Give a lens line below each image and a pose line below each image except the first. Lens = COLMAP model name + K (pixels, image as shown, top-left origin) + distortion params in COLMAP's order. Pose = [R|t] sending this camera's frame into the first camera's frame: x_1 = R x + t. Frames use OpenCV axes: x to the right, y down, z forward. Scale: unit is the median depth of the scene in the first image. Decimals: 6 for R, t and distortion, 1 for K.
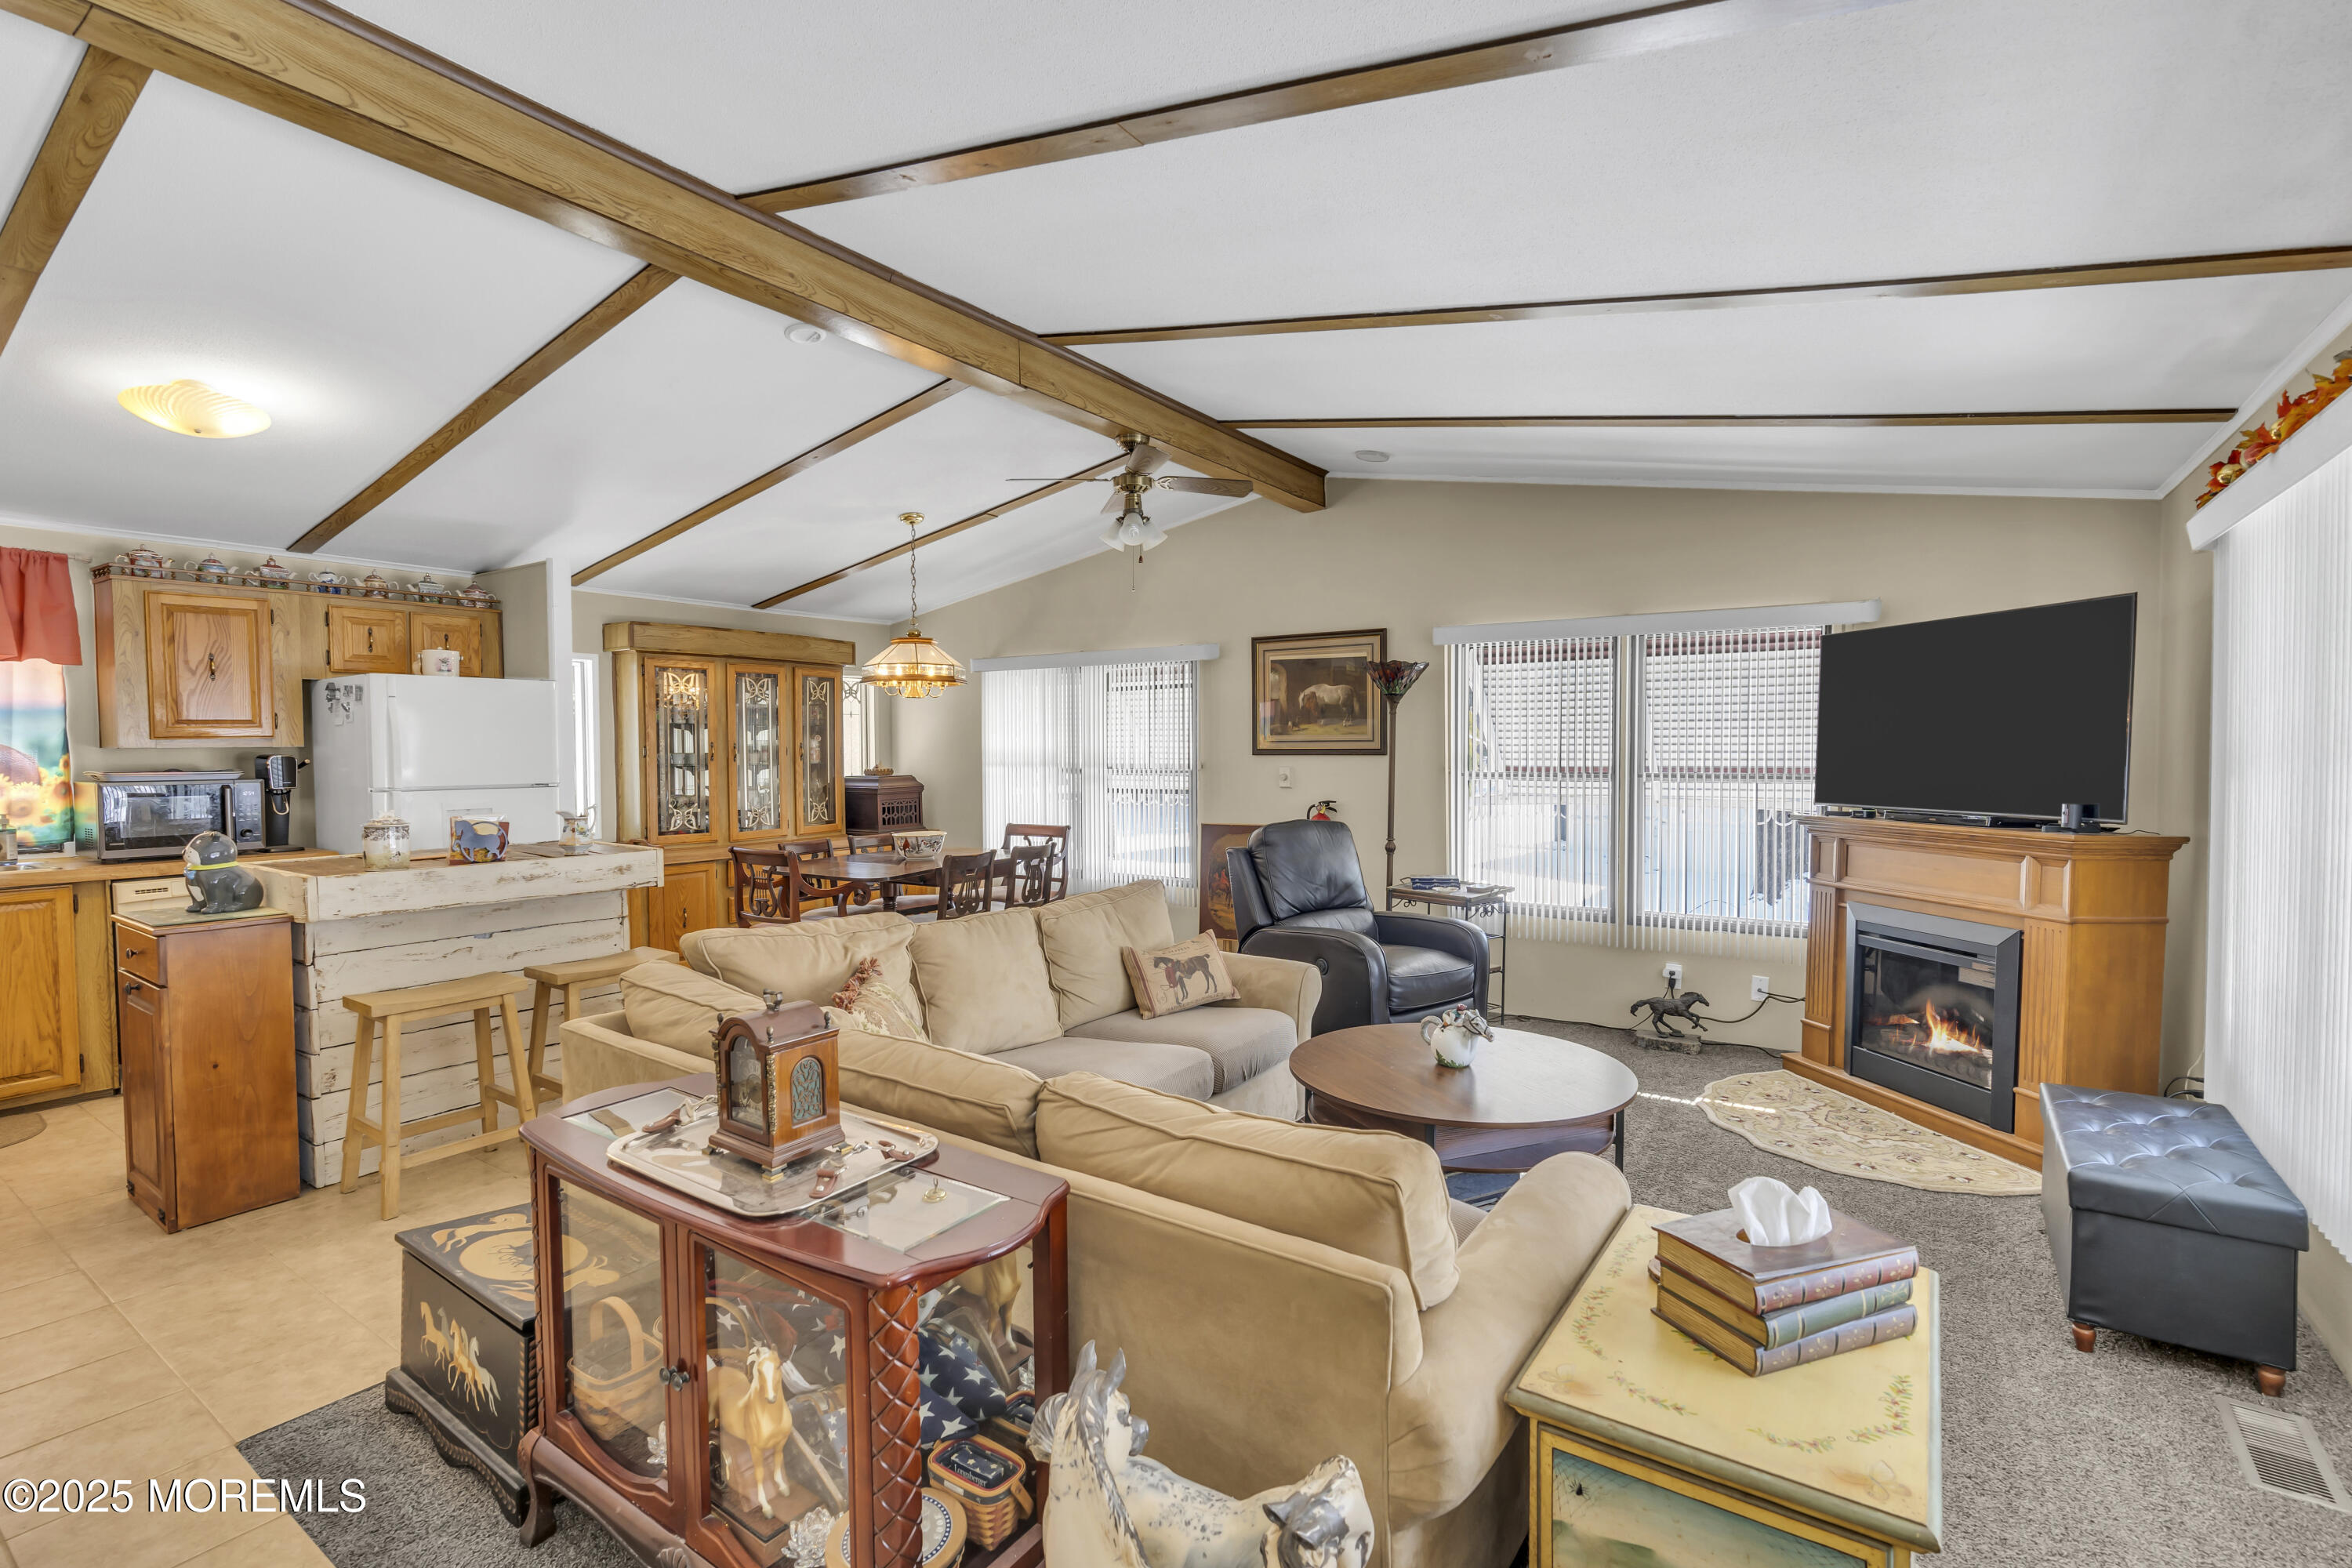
lens RADIAL K [[1071.0, 0, 1173.1], [0, 1071.0, 777.4], [0, 0, 1]] dist [-0.009372, 0.005724]
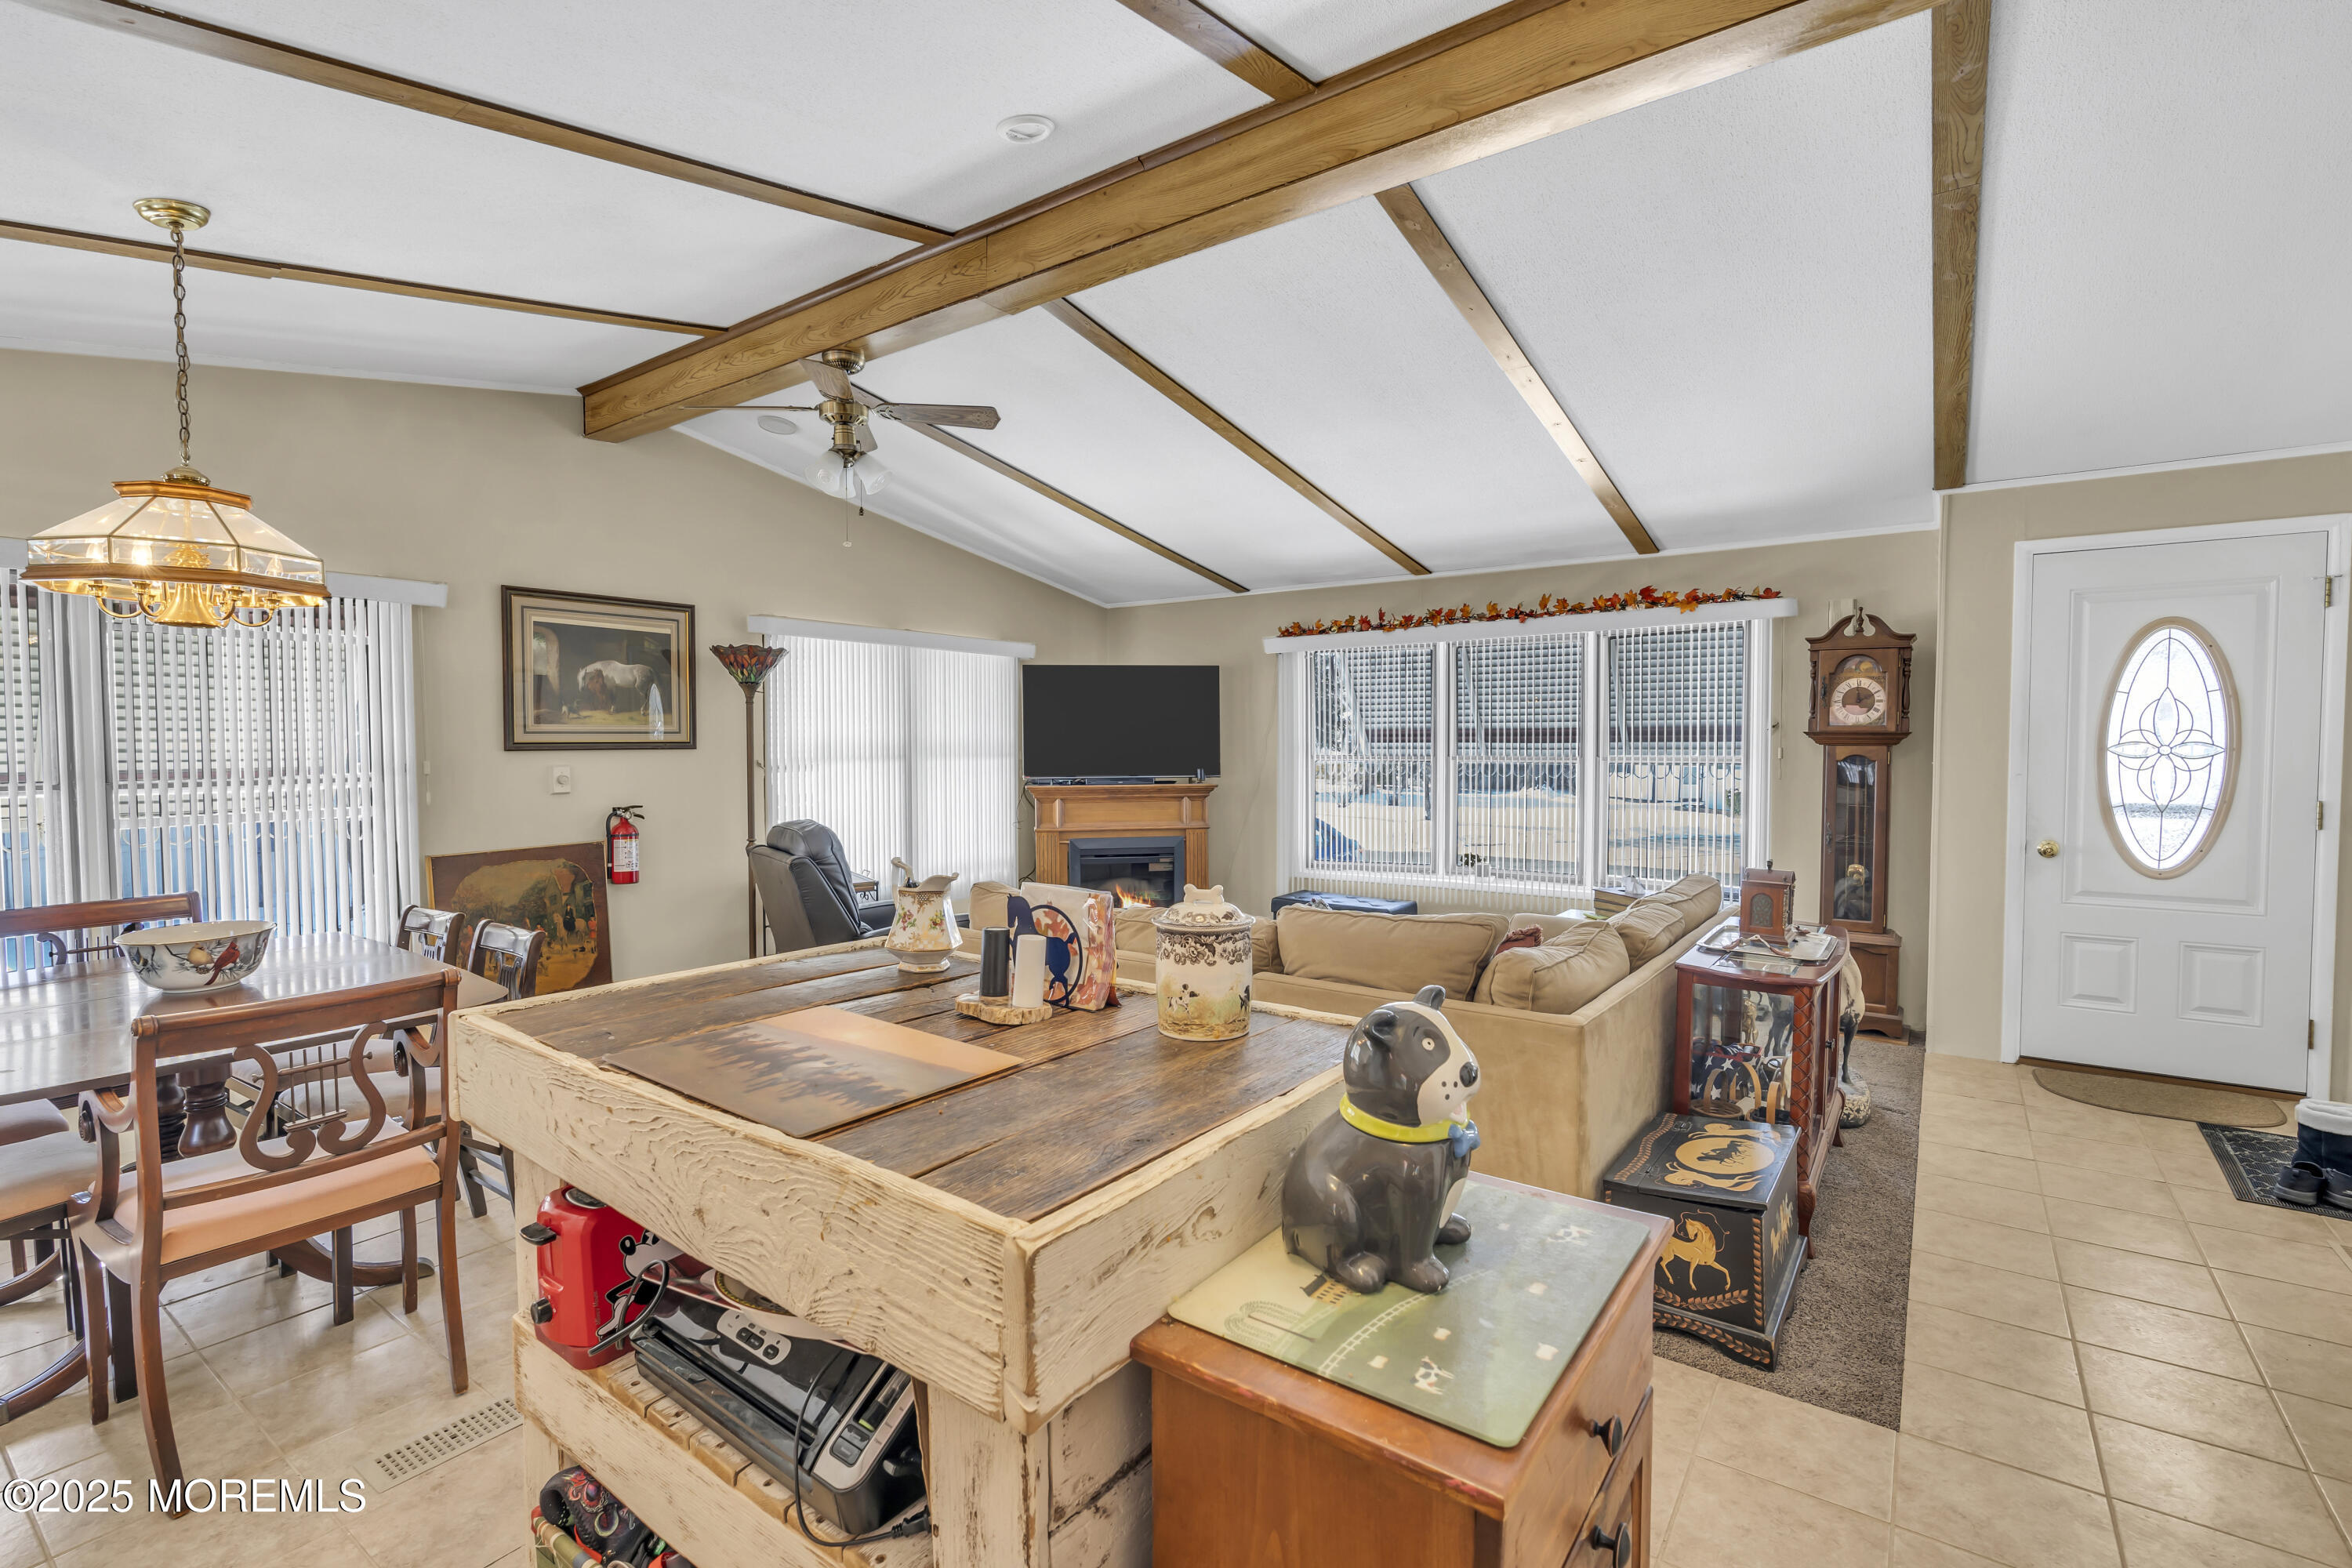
lens RADIAL K [[1071.0, 0, 1173.1], [0, 1071.0, 777.4], [0, 0, 1]] dist [-0.009372, 0.005724]
pose [[0.030052, -0.031754, 0.999044, -0.596544], [0.031327, 0.999034, 0.030811, -0.011101], [-0.999057, 0.030371, 0.031018, 0.518222]]
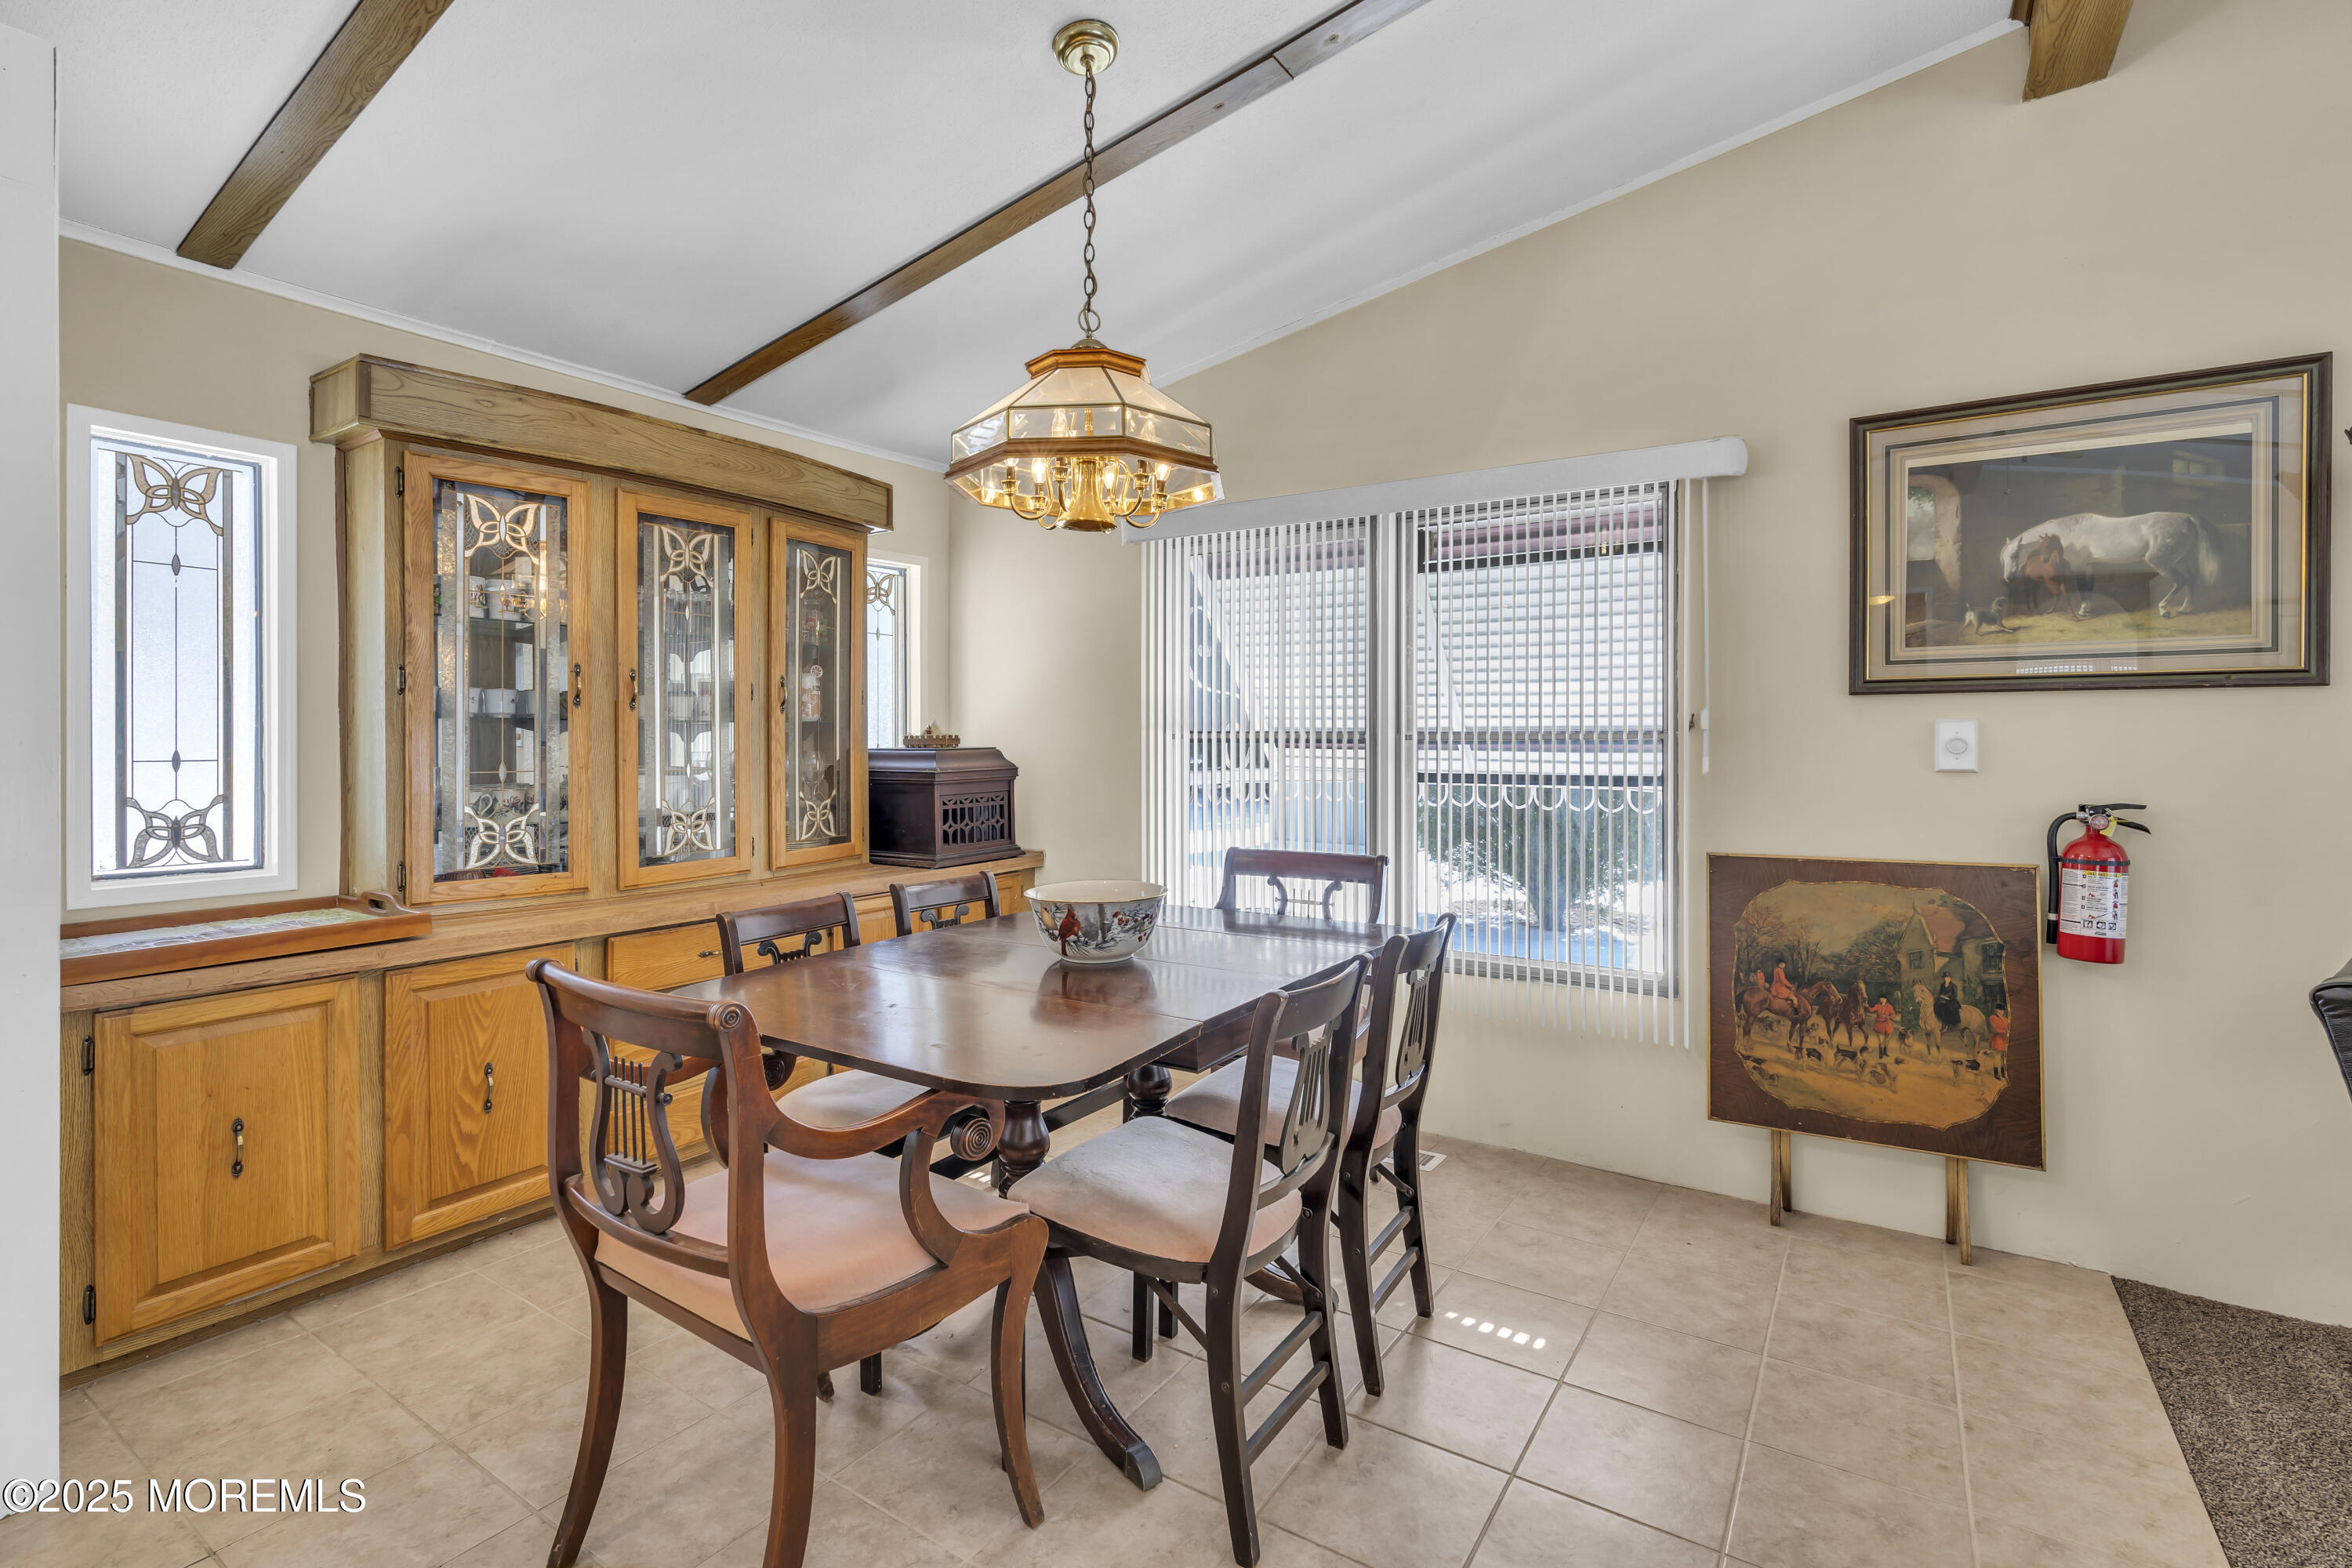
lens RADIAL K [[1080.6, 0, 1173.9], [0, 1080.6, 740.7], [0, 0, 1]] dist [-0.008799, 0.005959]
pose [[0.999937, 0.004065, 0.010443, -0.191116], [-0.003806, 0.999688, -0.024690, 0.008485], [-0.010540, 0.024648, 0.999641, 0.555371]]
